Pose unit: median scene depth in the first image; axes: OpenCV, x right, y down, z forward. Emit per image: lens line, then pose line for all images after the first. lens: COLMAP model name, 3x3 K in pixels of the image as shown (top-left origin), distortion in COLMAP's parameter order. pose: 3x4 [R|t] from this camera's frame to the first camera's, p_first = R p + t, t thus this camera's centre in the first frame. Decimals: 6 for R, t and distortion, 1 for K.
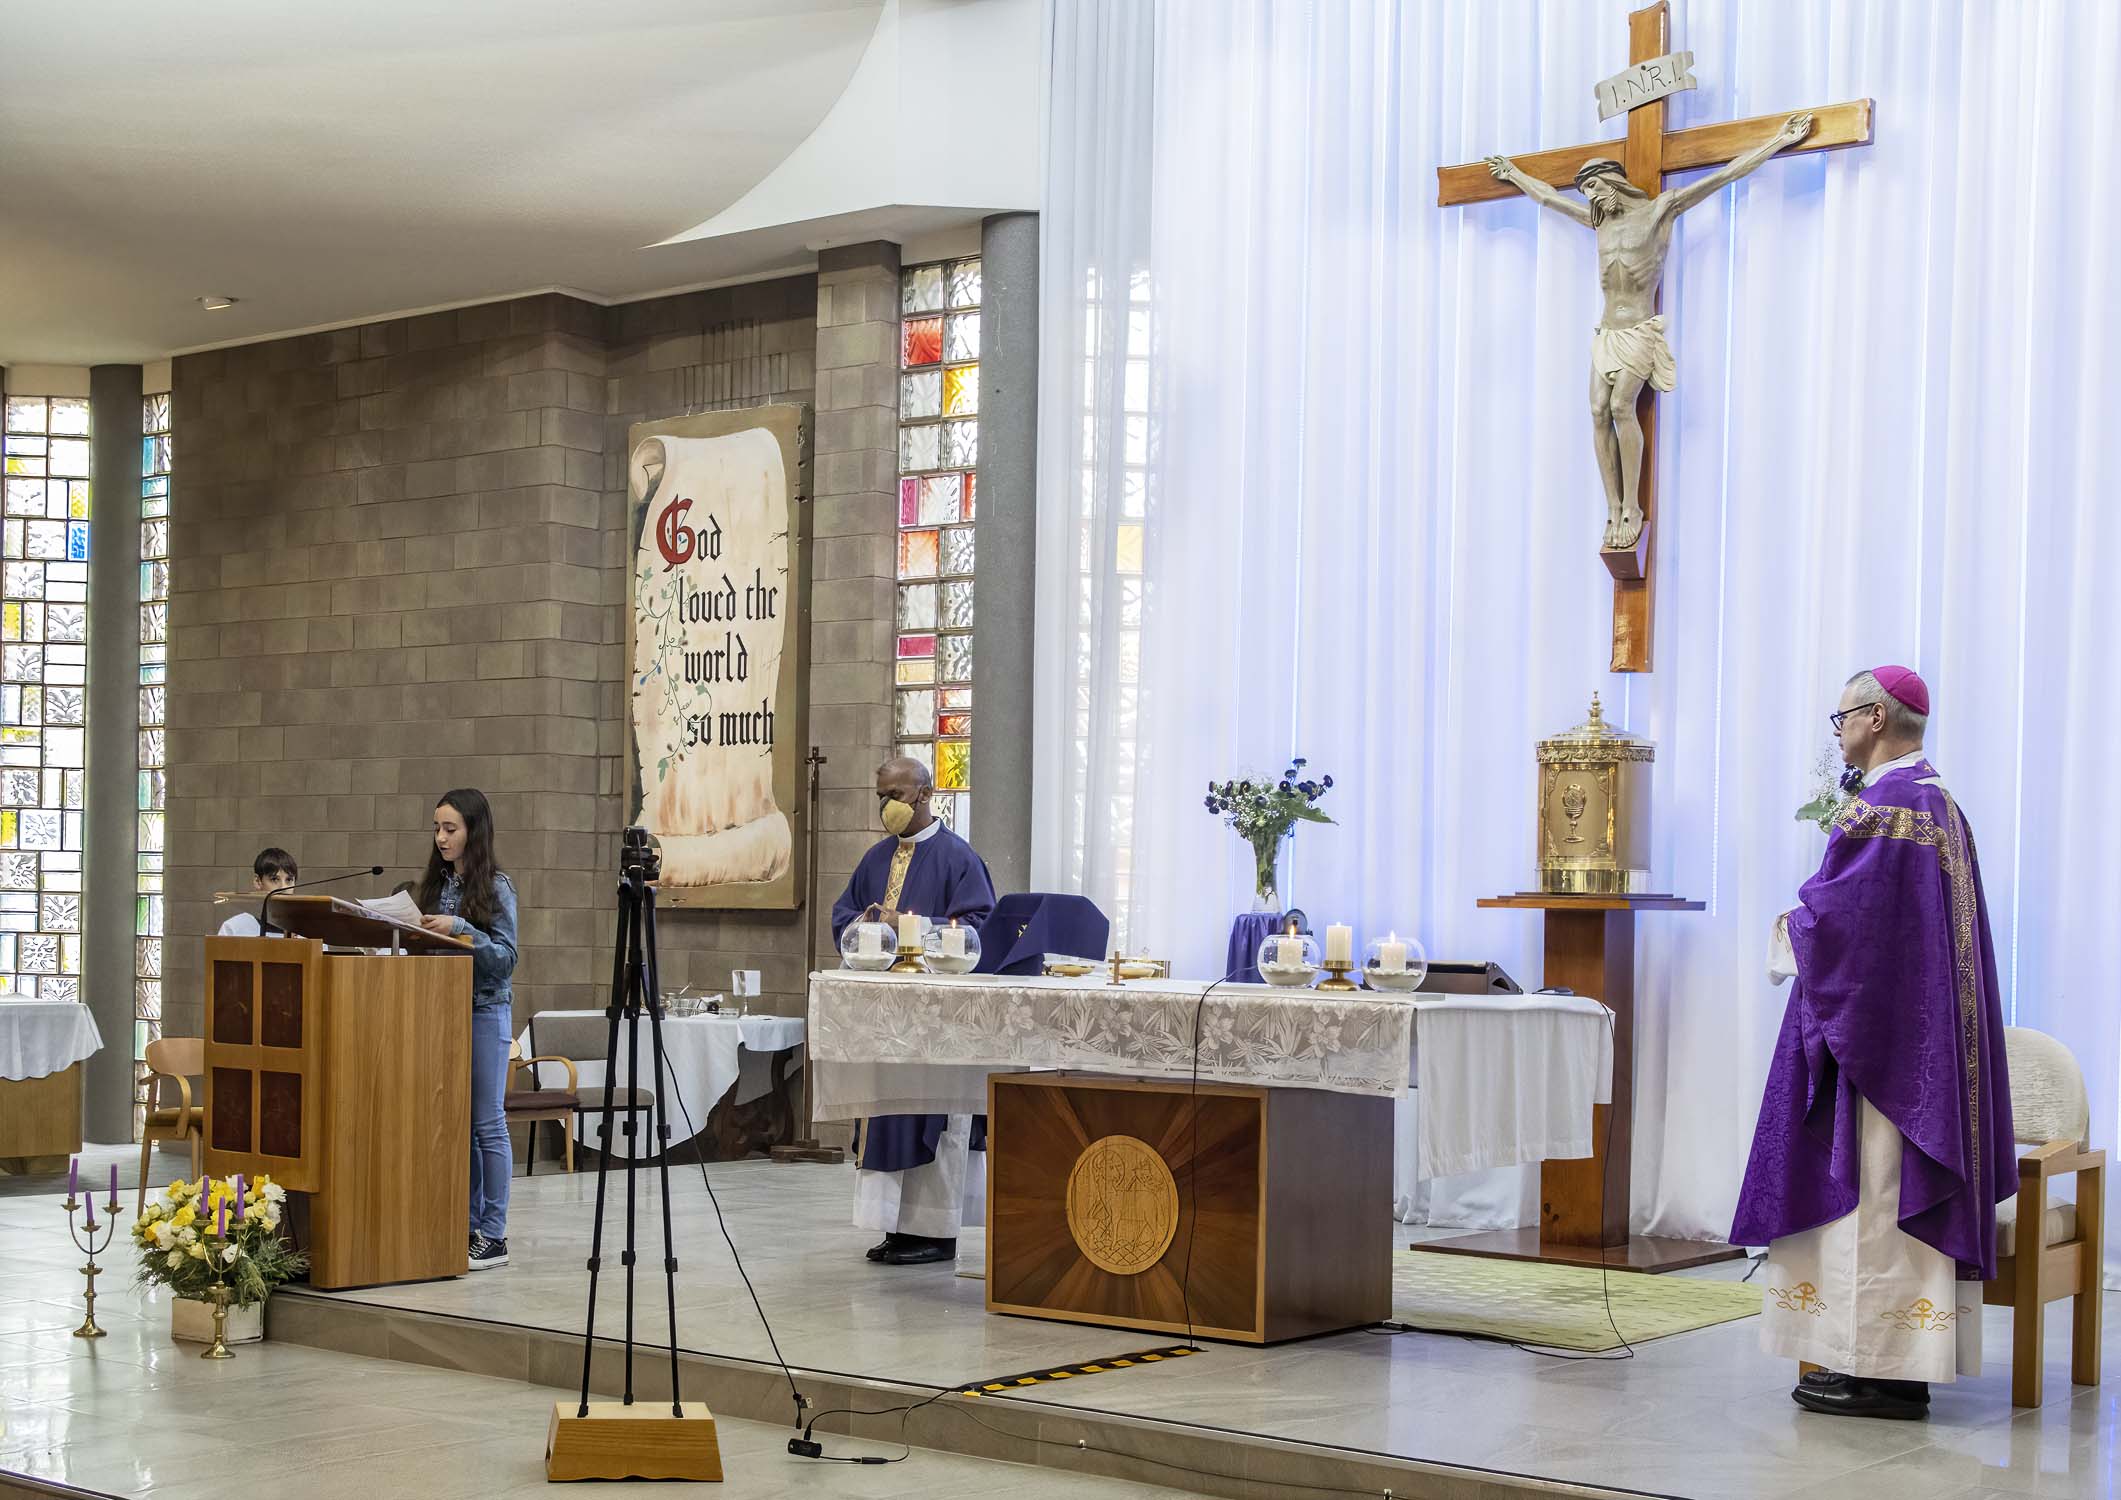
lens RADIAL K [[2875.0, 0, 1014.9], [0, 2875.0, 963.5], [0, 0, 1]] dist [-0.022883, 0.097905]
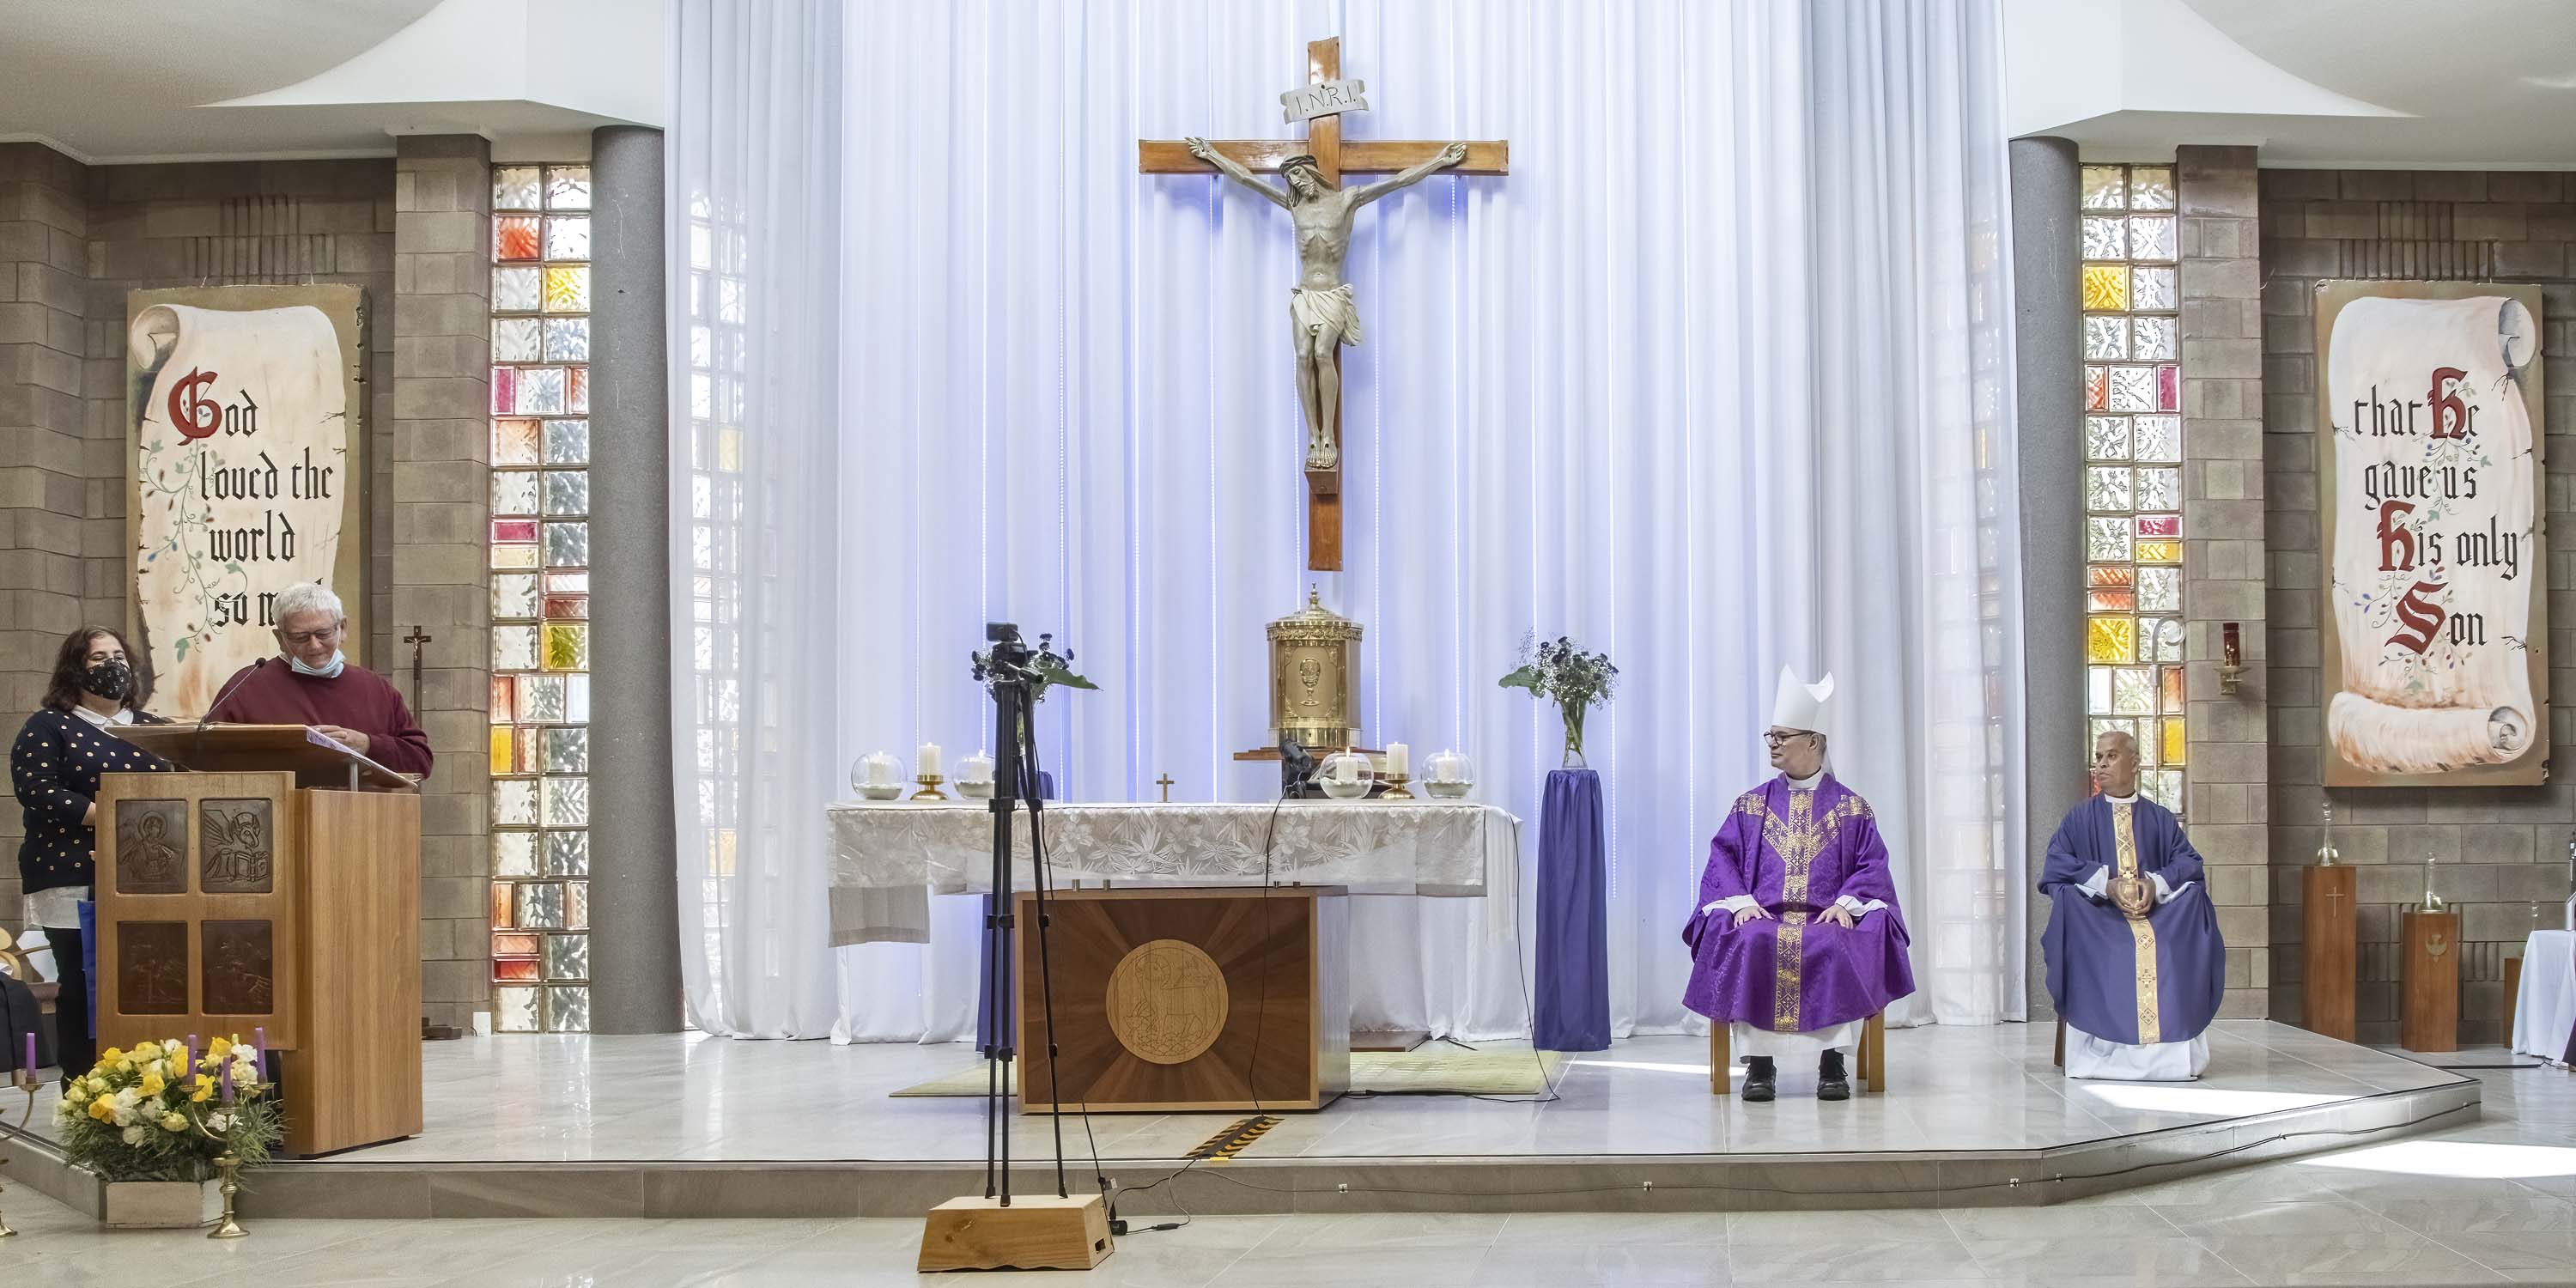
lens RADIAL K [[2353.6, 0, 1632.1], [0, 2353.6, 874.5], [0, 0, 1]] dist [-0.082925, 0.023266]
pose [[0.772860, -0.025402, 0.634068, -0.329892], [0.033166, 0.999450, -0.000386, 0.033792], [-0.633710, 0.021328, 0.773277, 0.147124]]
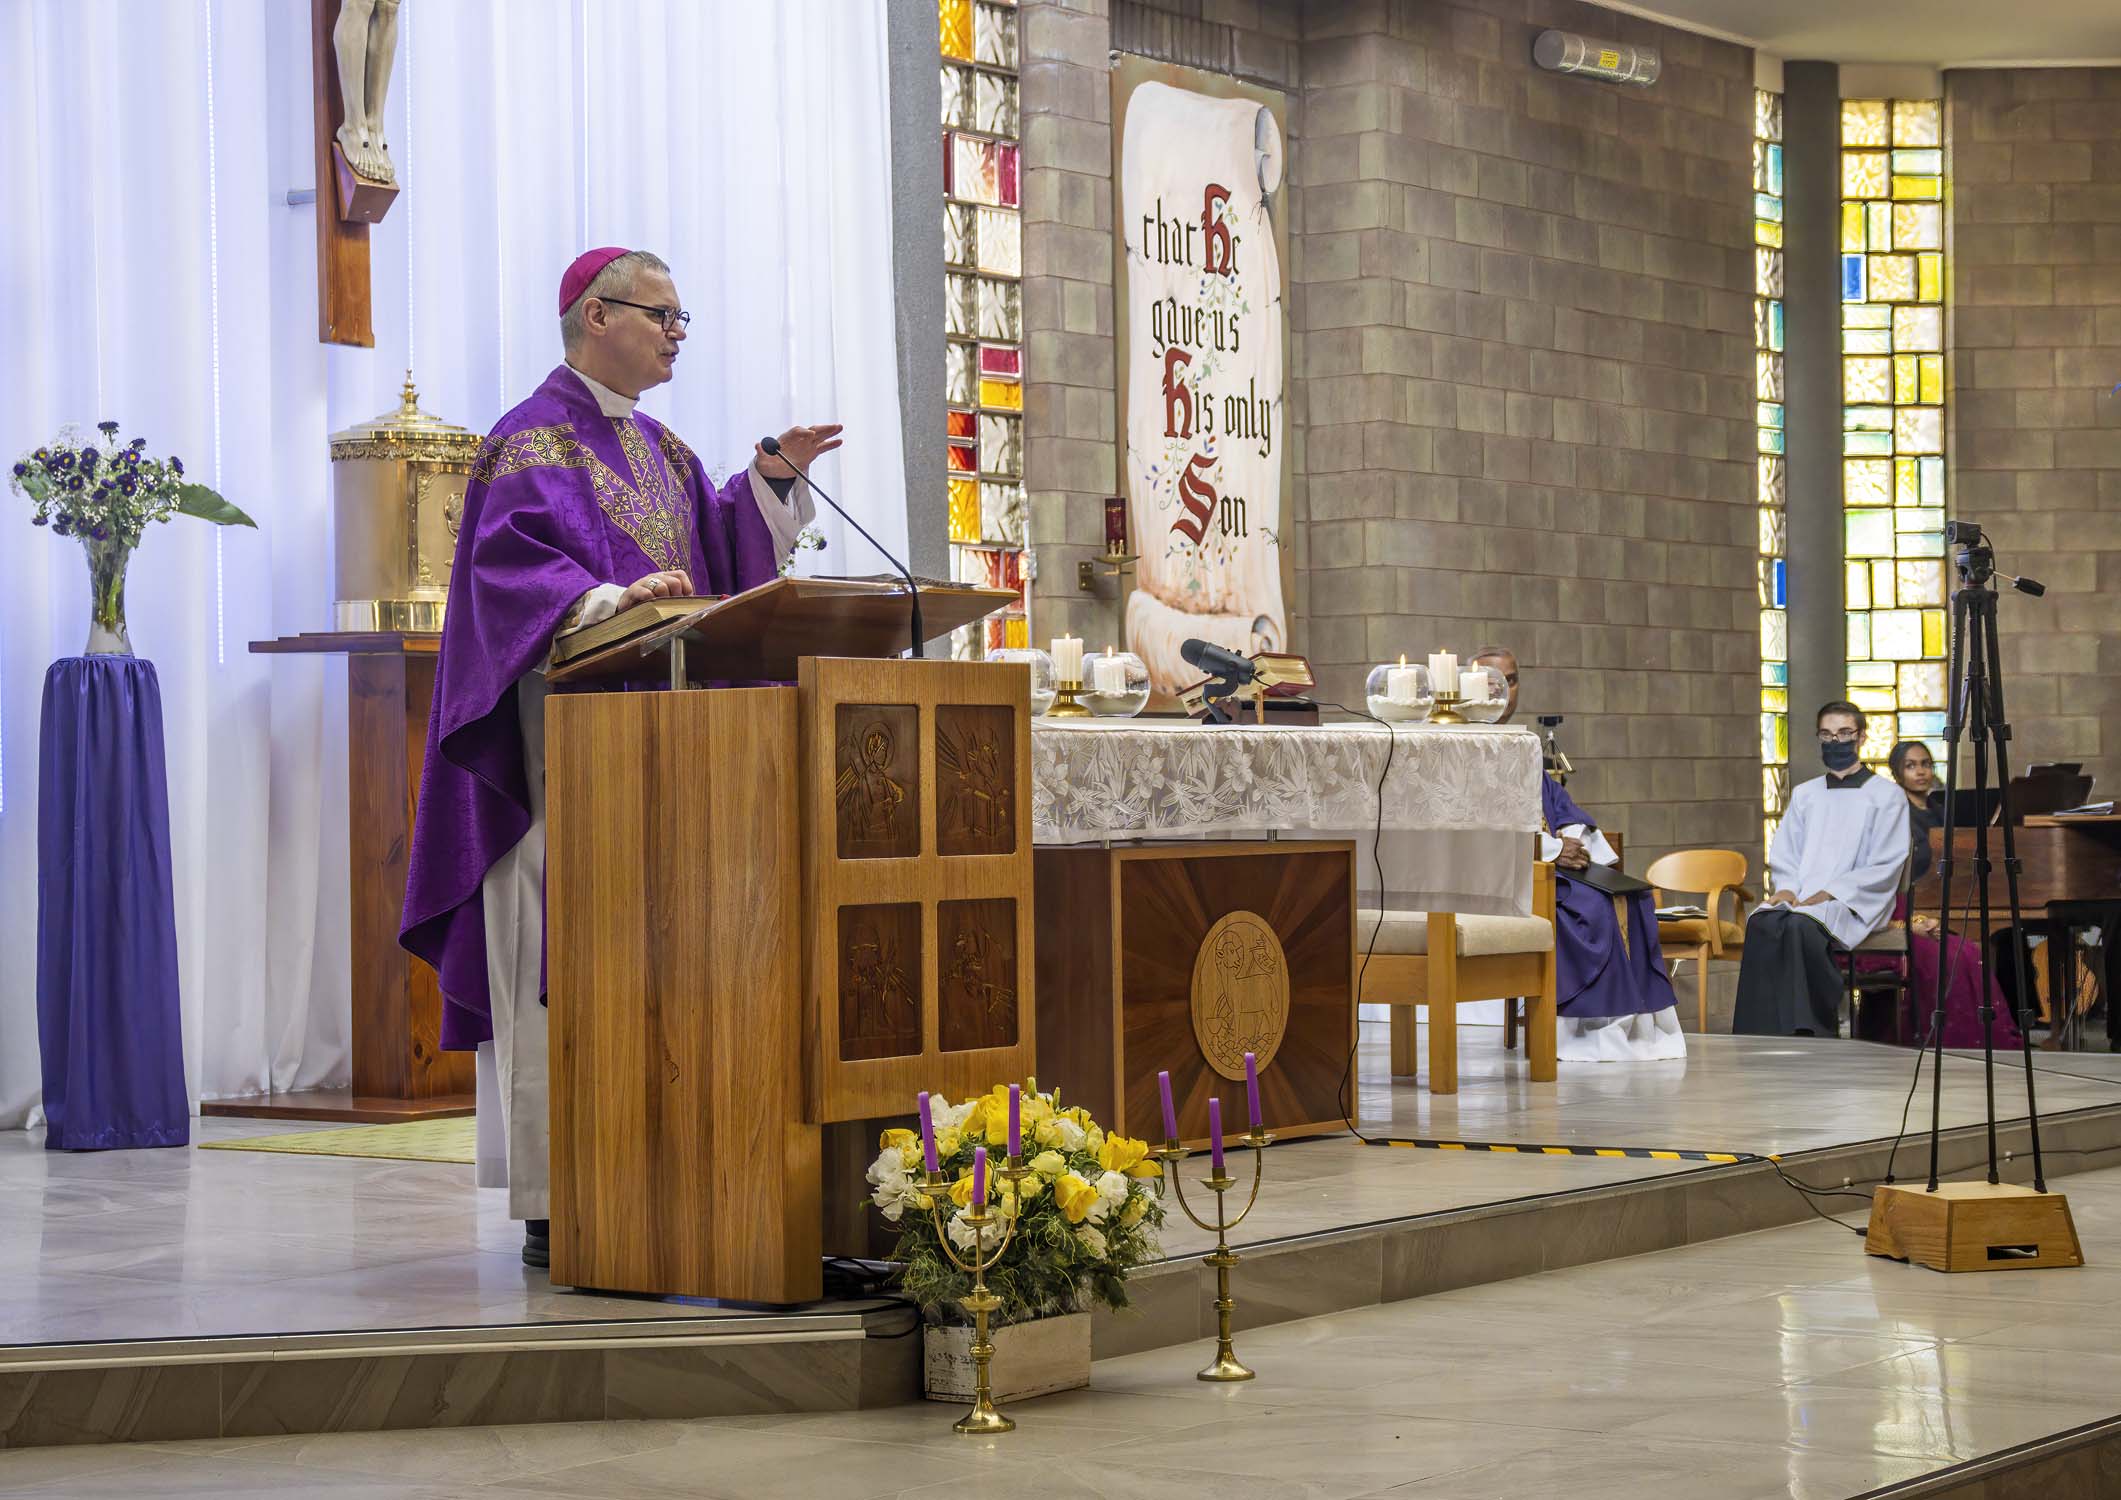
lens RADIAL K [[4299.9, 0, 1101.7], [0, 4299.9, 752.8], [0, 0, 1]] dist [0.172313, 0.070076]
pose [[-0.040735, -0.007479, 0.999142, -0.975949], [0.031303, 0.999472, 0.008757, 0.002448], [-0.998680, 0.031632, -0.040480, 0.898475]]
